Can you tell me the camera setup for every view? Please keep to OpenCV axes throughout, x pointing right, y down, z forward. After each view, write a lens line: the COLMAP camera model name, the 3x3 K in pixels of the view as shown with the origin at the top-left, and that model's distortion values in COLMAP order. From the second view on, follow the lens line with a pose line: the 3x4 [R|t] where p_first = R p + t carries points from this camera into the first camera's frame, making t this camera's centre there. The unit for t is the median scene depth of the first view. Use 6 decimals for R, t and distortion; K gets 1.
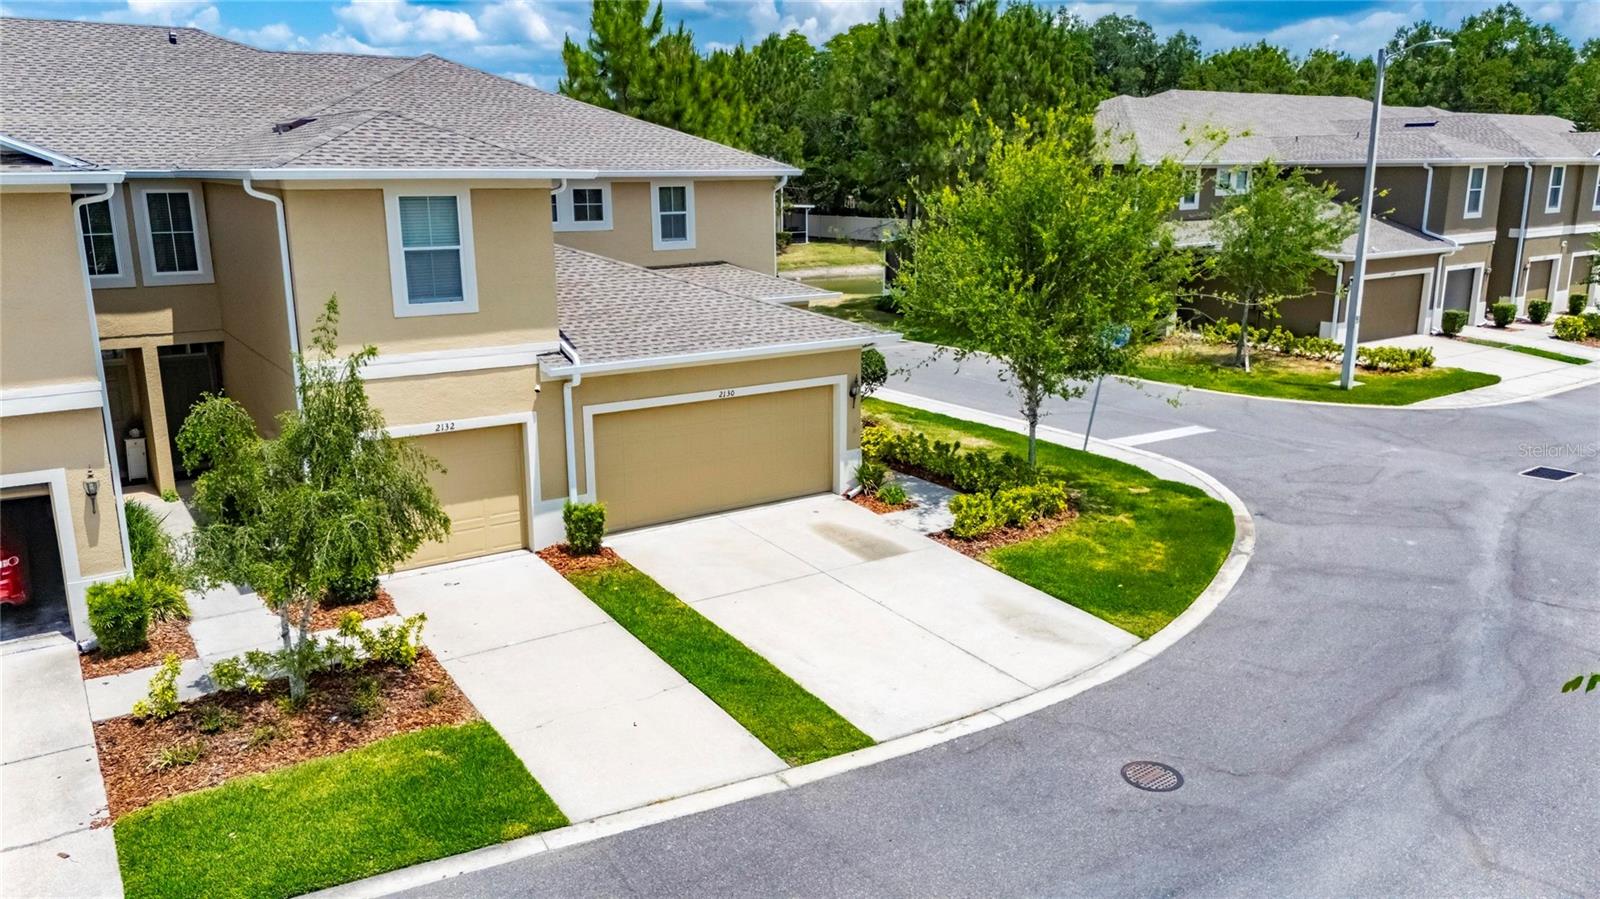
lens RADIAL K [[1182.1, 0, 807.0], [0, 1182.1, 447.9], [0, 0, 1]] dist [0.057877, -0.052182]
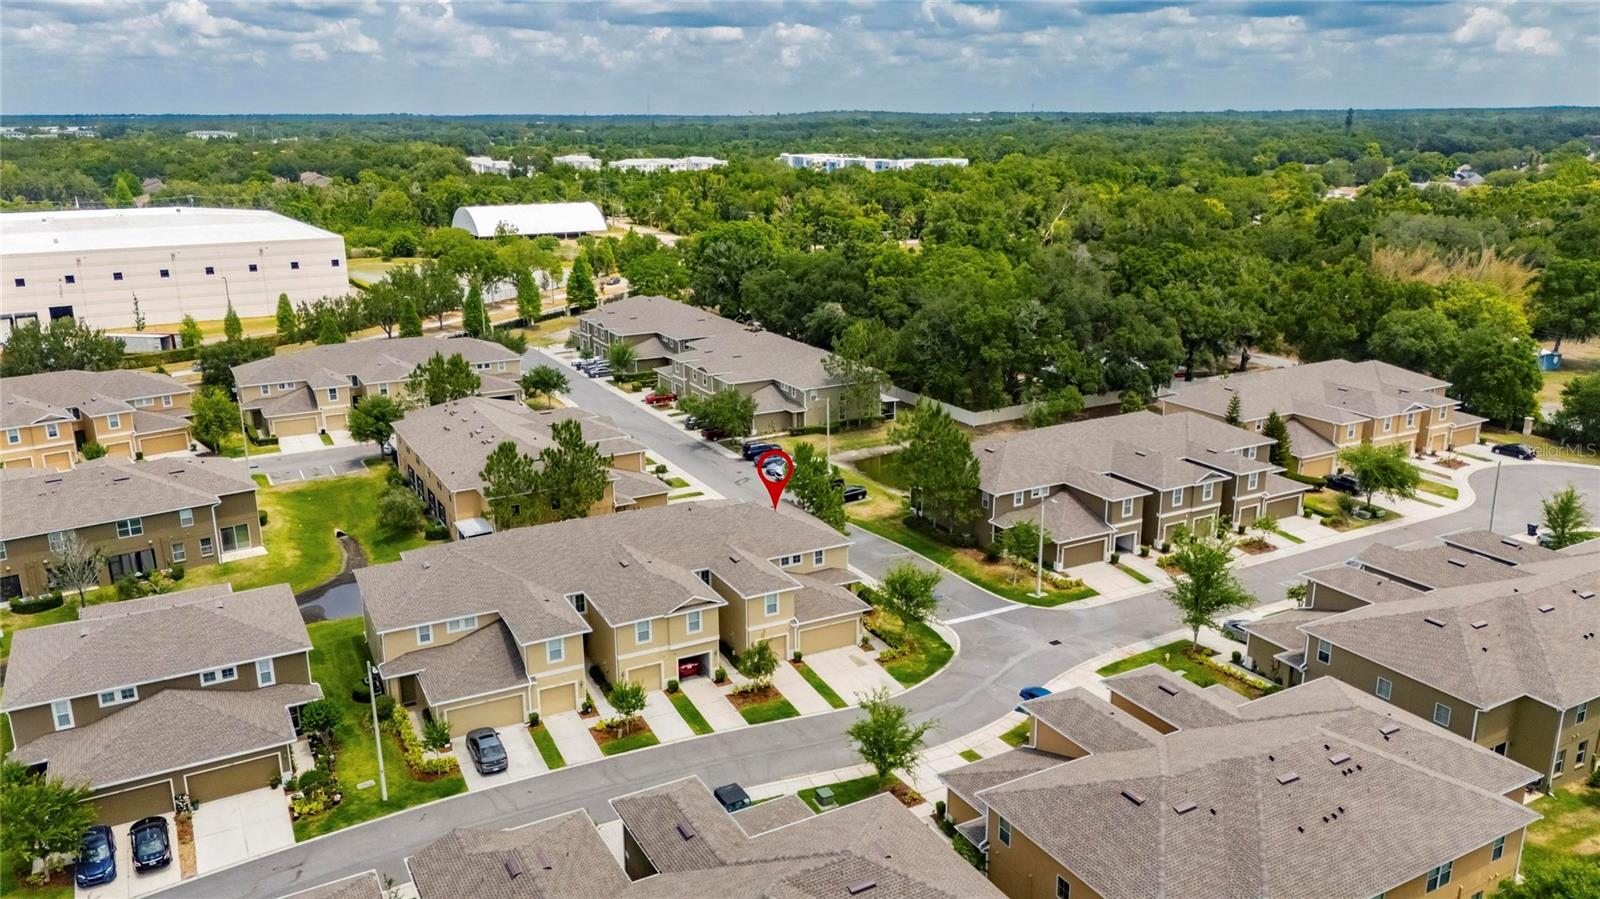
lens RADIAL K [[1182.1, 0, 807.0], [0, 1182.1, 447.9], [0, 0, 1]] dist [0.057877, -0.052182]
pose [[0.992686, 0.030350, -0.116849, 0.368982], [-0.026070, 0.998938, 0.037979, -0.934747], [0.117878, -0.034655, 0.992423, -3.608319]]
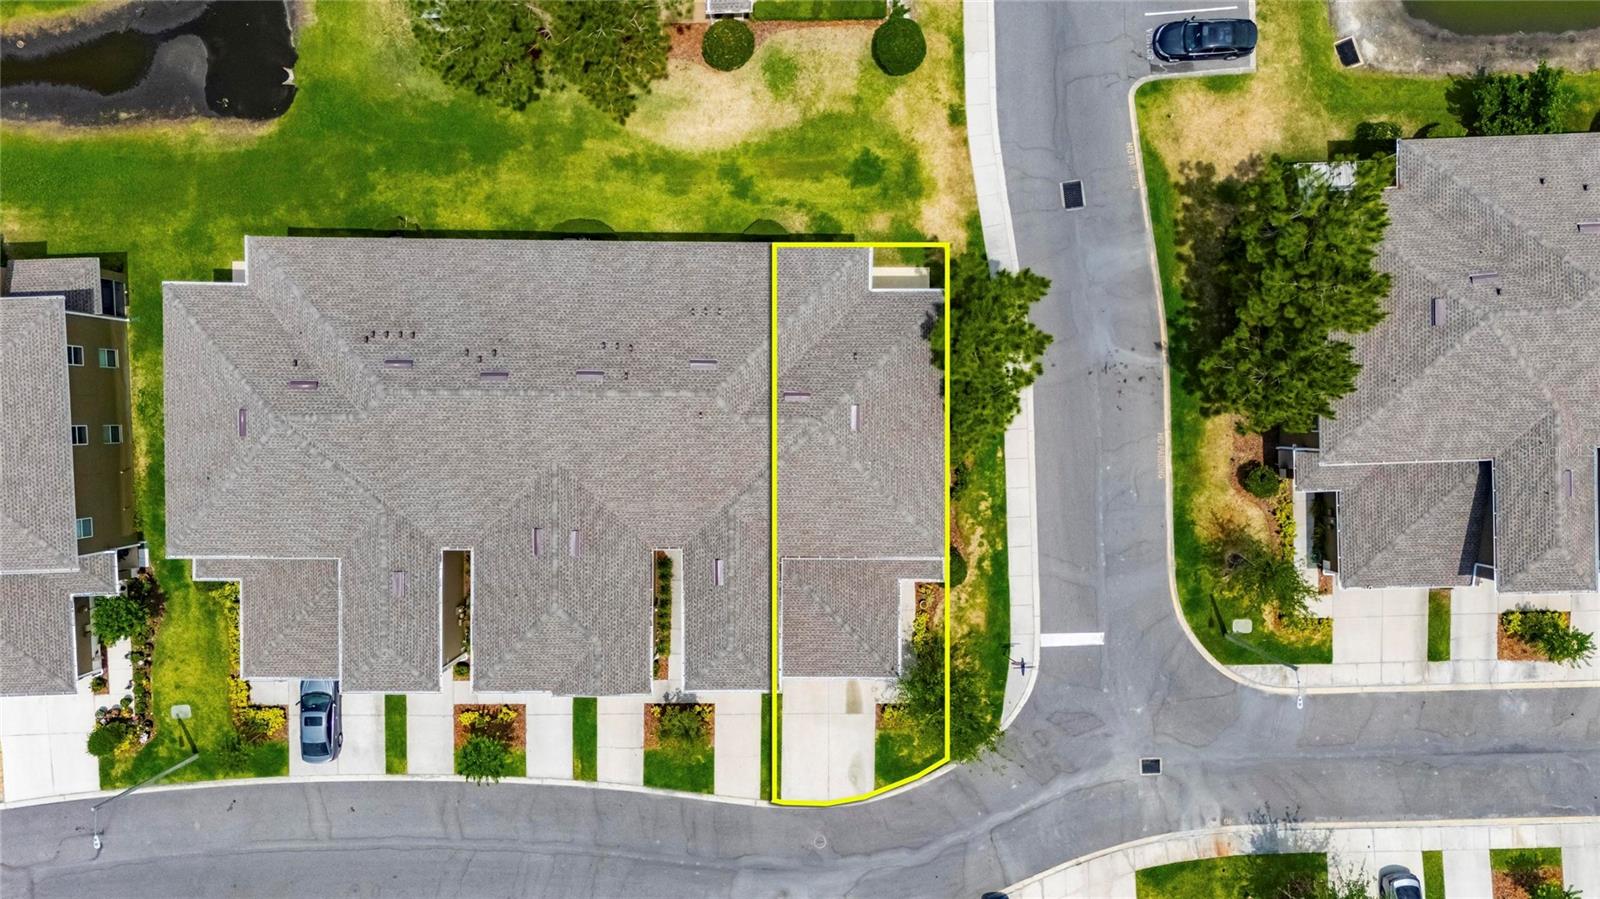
lens RADIAL K [[1182.1, 0, 807.0], [0, 1182.1, 447.9], [0, 0, 1]] dist [0.057877, -0.052182]
pose [[0.825295, 0.564467, 0.016262, -0.507860], [-0.133763, 0.167433, 0.976767, -3.233819], [0.548630, -0.808296, 0.213687, 0.838365]]
